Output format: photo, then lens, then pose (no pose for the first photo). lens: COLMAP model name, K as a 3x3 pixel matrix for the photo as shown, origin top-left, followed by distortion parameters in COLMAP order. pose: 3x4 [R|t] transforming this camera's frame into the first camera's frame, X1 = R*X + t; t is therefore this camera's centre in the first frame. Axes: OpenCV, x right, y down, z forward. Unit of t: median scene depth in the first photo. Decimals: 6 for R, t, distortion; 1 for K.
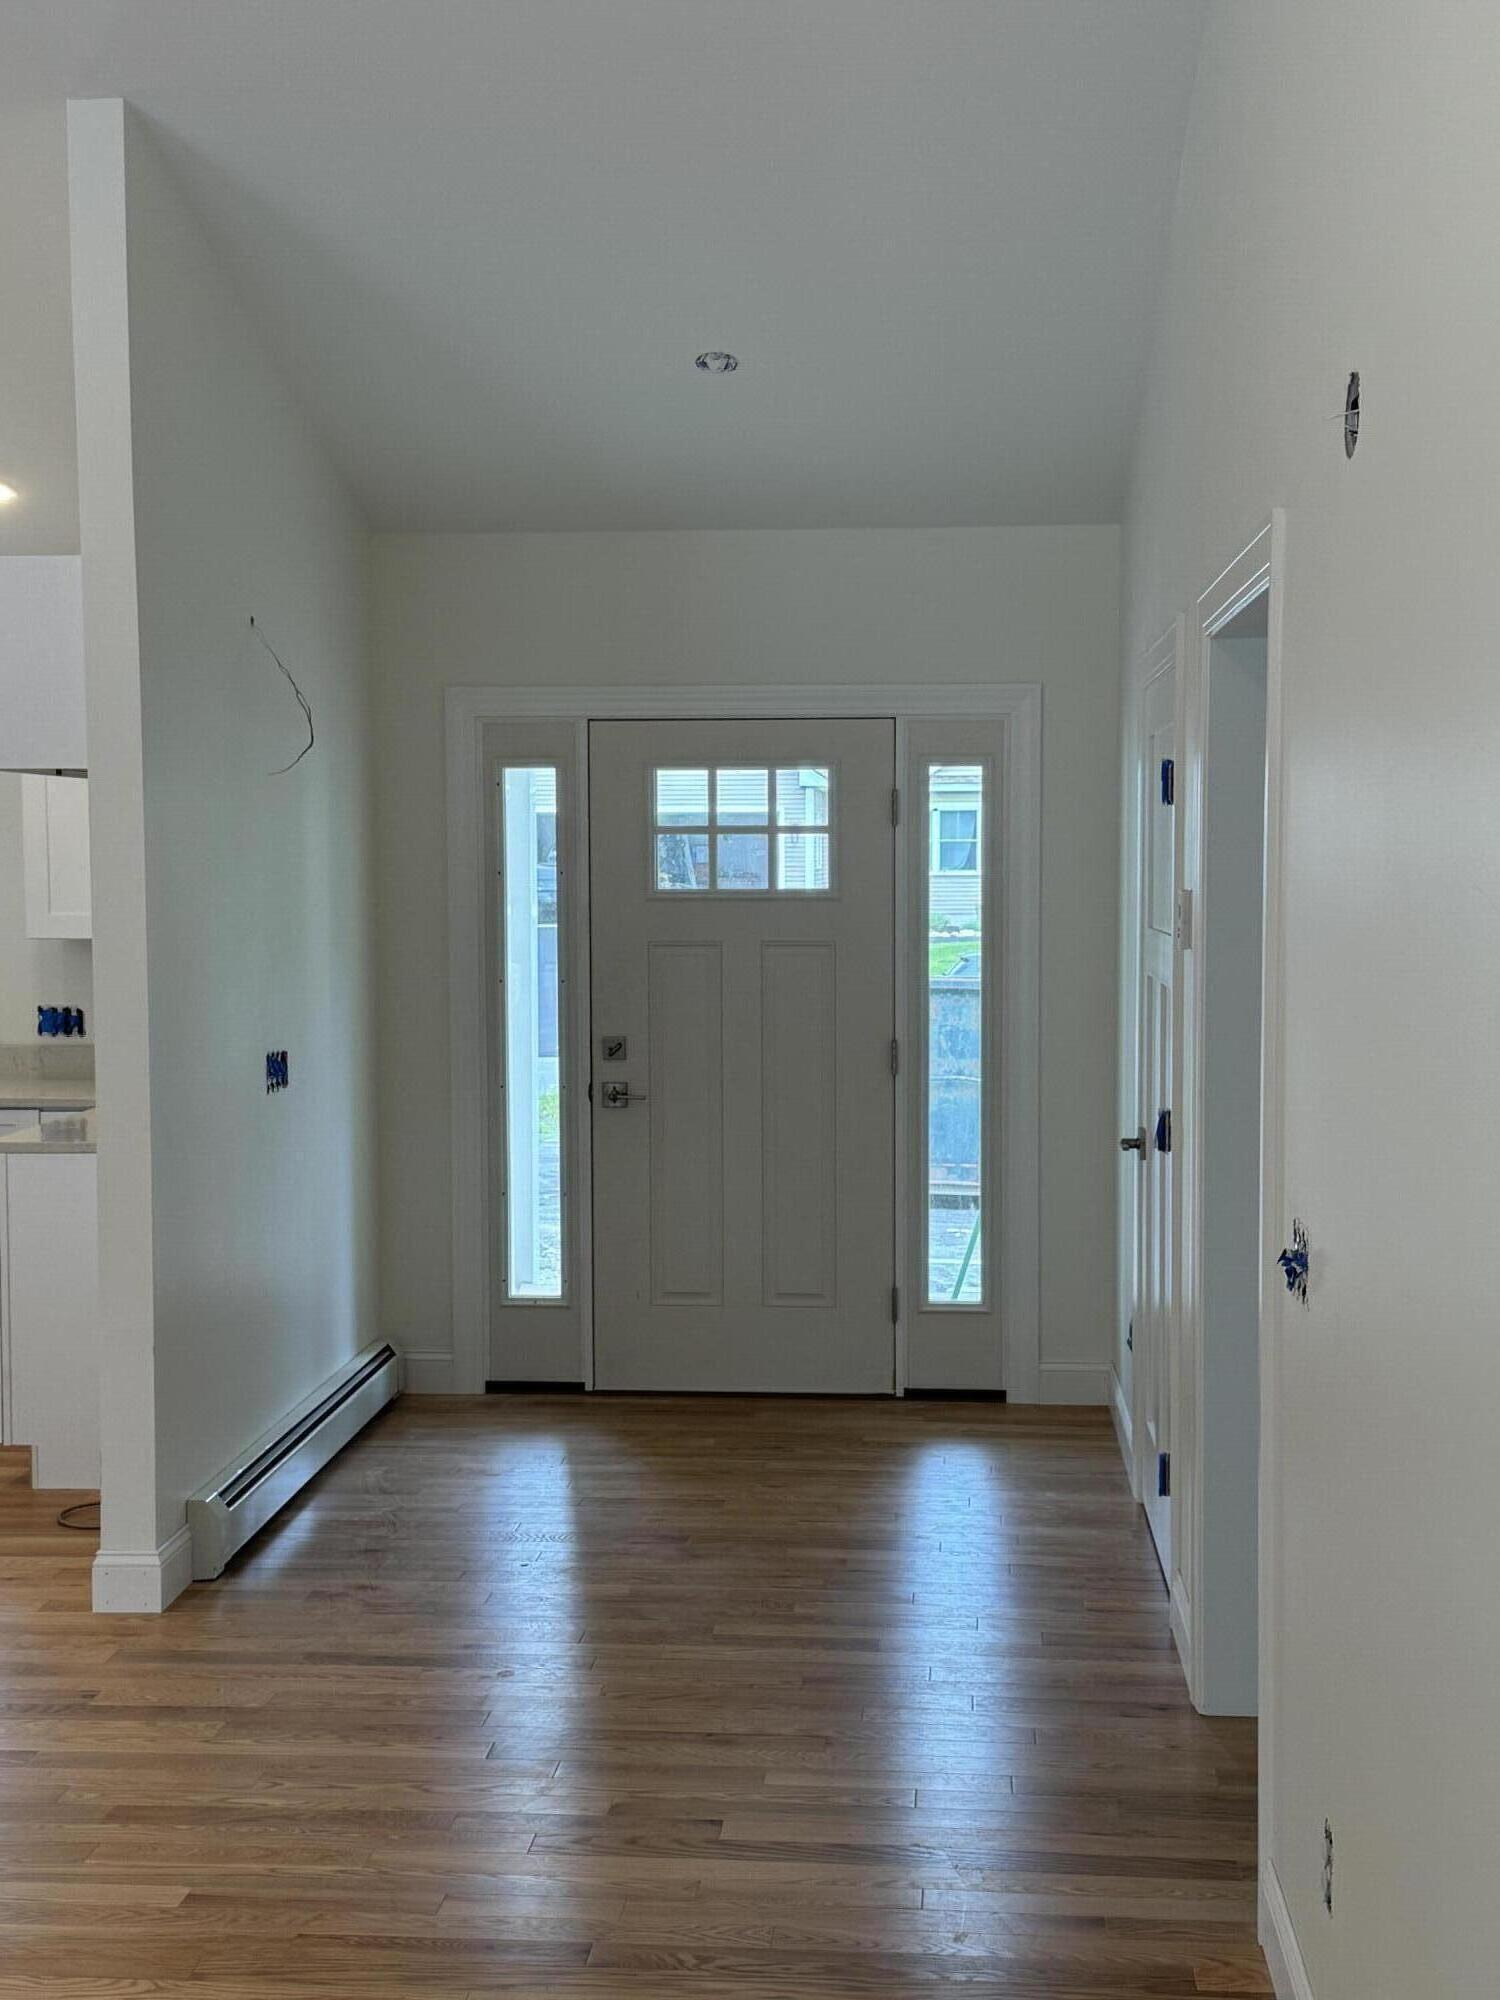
lens RADIAL K [[2507.0, 0, 742.7], [0, 2507.0, 992.9], [0, 0, 1]] dist [0.184171, 0.000000]
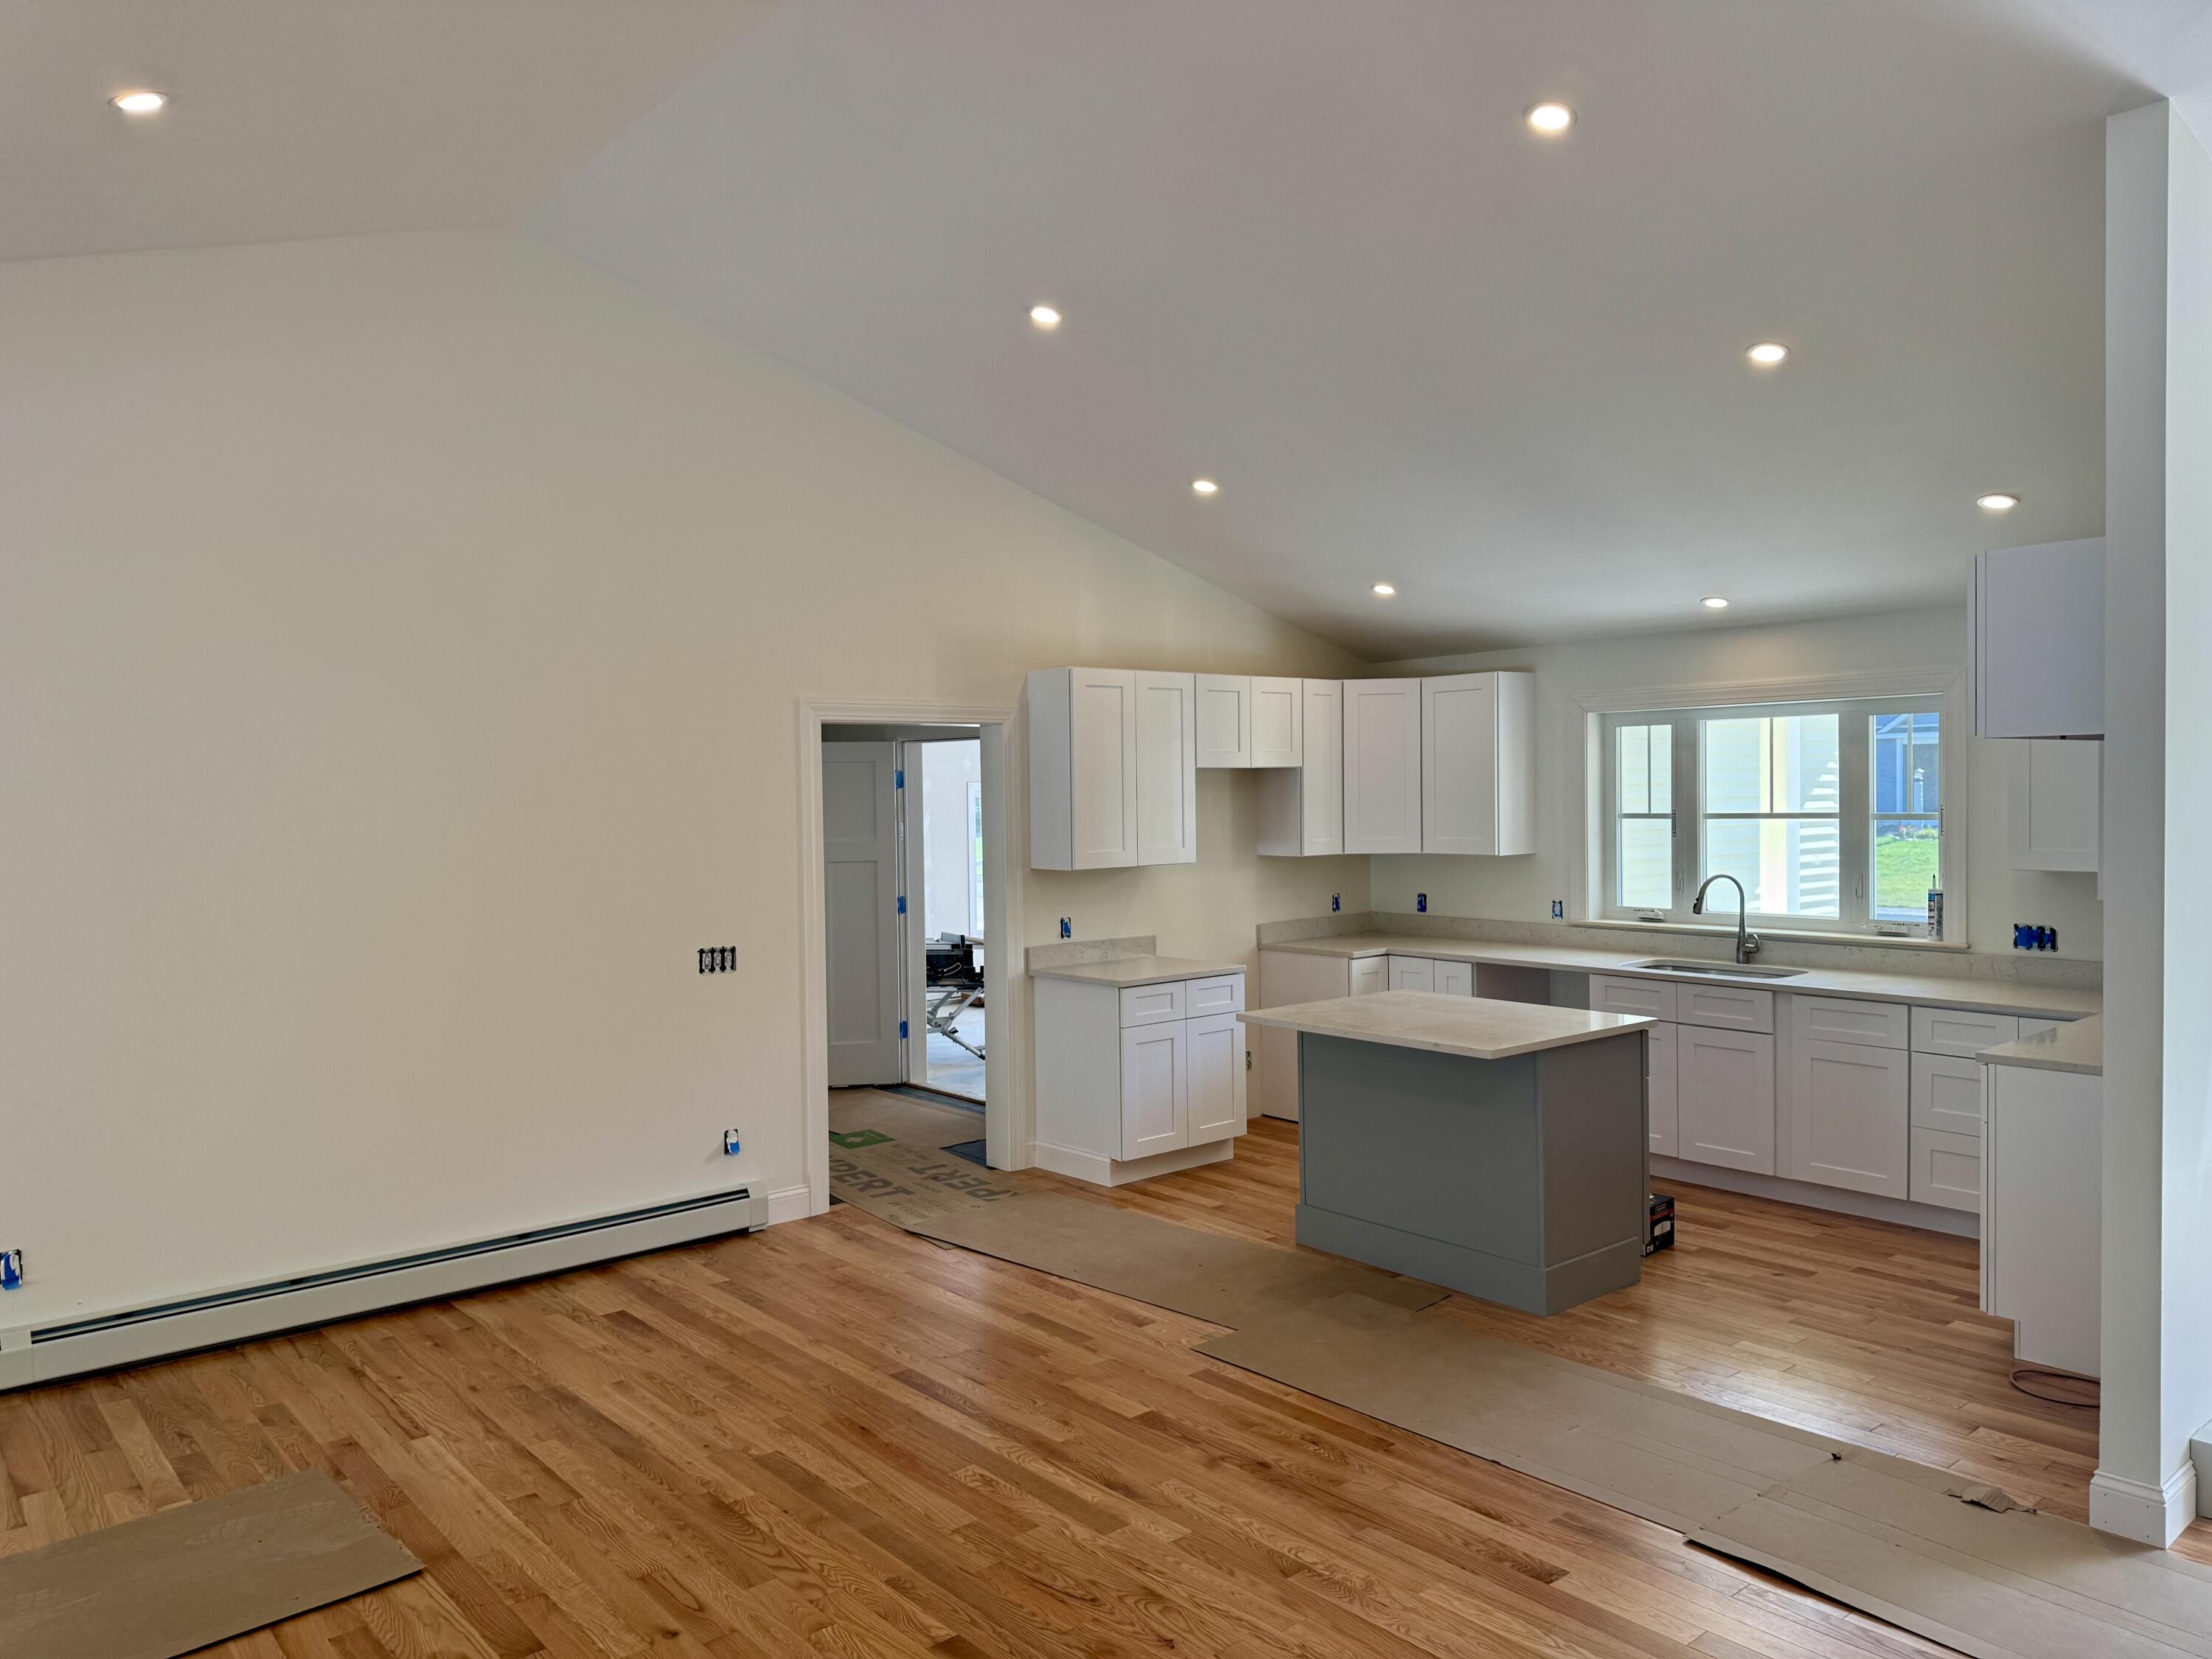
lens RADIAL K [[1552.0, 0, 1102.5], [0, 1552.0, 823.9], [0, 0, 1]] dist [0.069174, -0.073123]
pose [[0.711602, 0.010285, -0.702507, -0.065156], [-0.026222, 0.999585, -0.011927, -0.024428], [0.702093, 0.026908, 0.711577, 0.173617]]
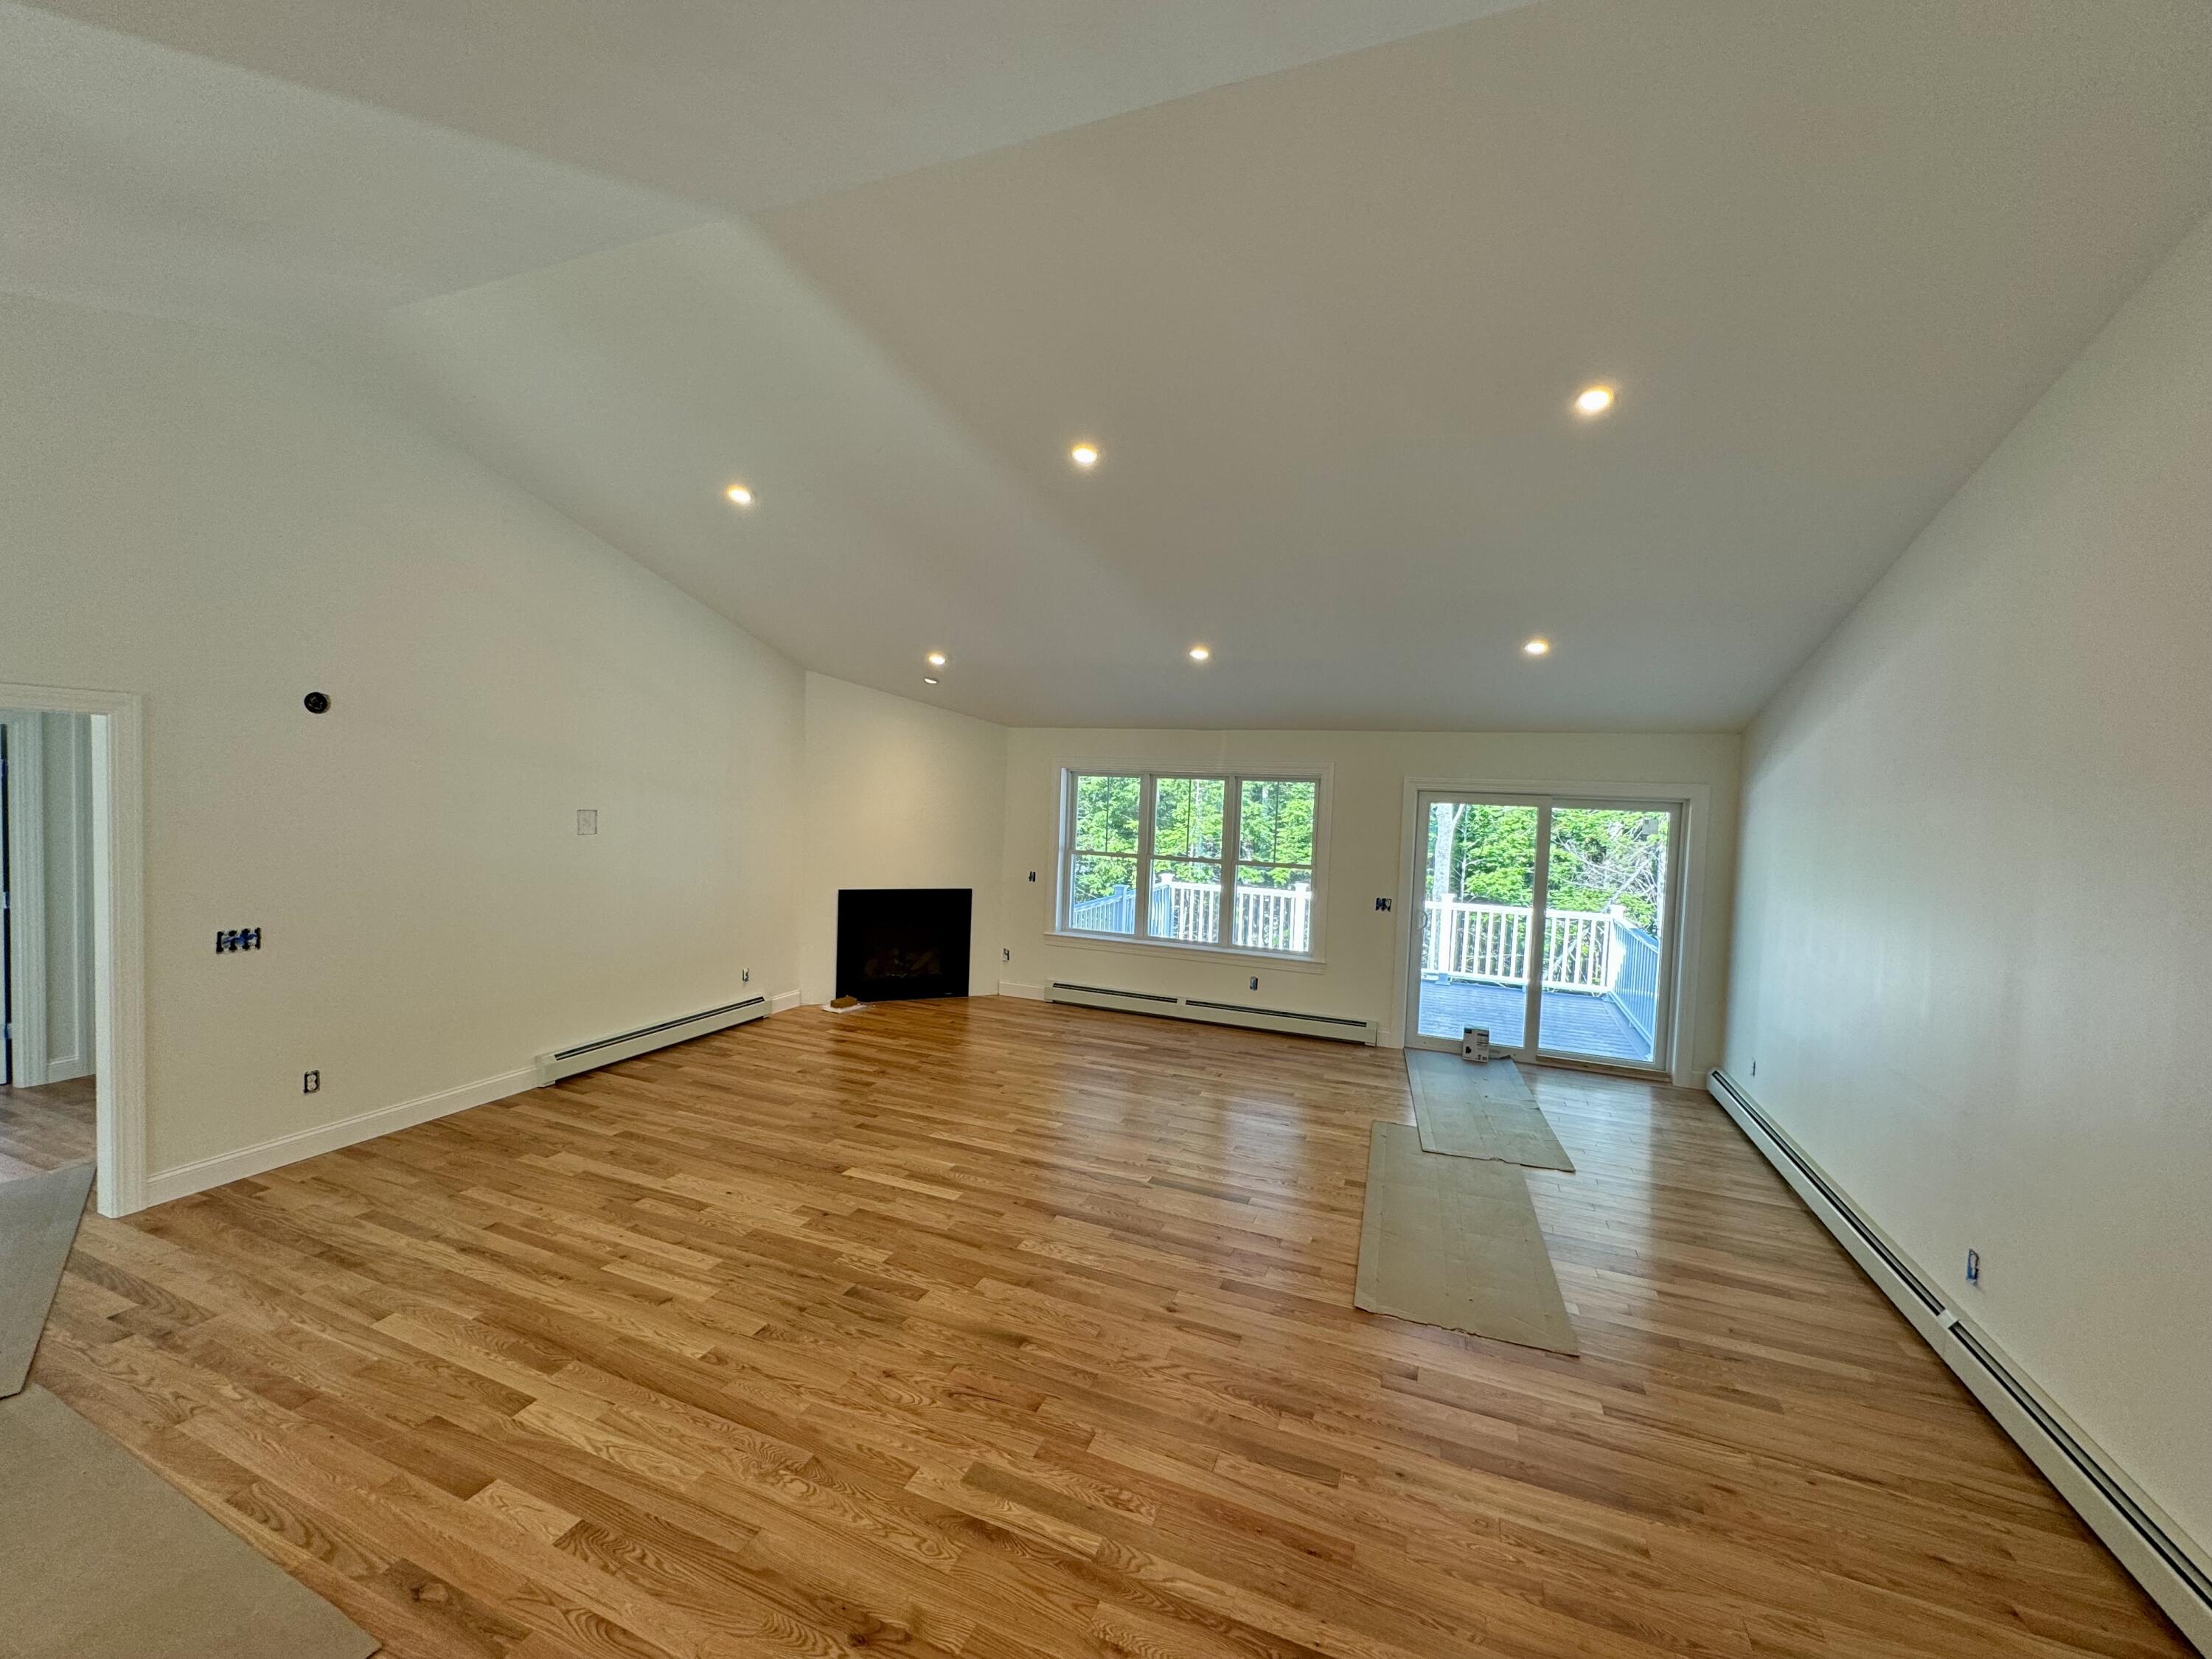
lens RADIAL K [[881.4, 0, 1101.9], [0, 881.4, 831.1], [0, 0, 1]] dist [-0.003774, 0.000279]
pose [[-0.957154, -0.045275, 0.286018, -0.531499], [-0.017538, 0.994952, 0.098805, -0.077150], [-0.289048, 0.089555, -0.953117, 0.802749]]
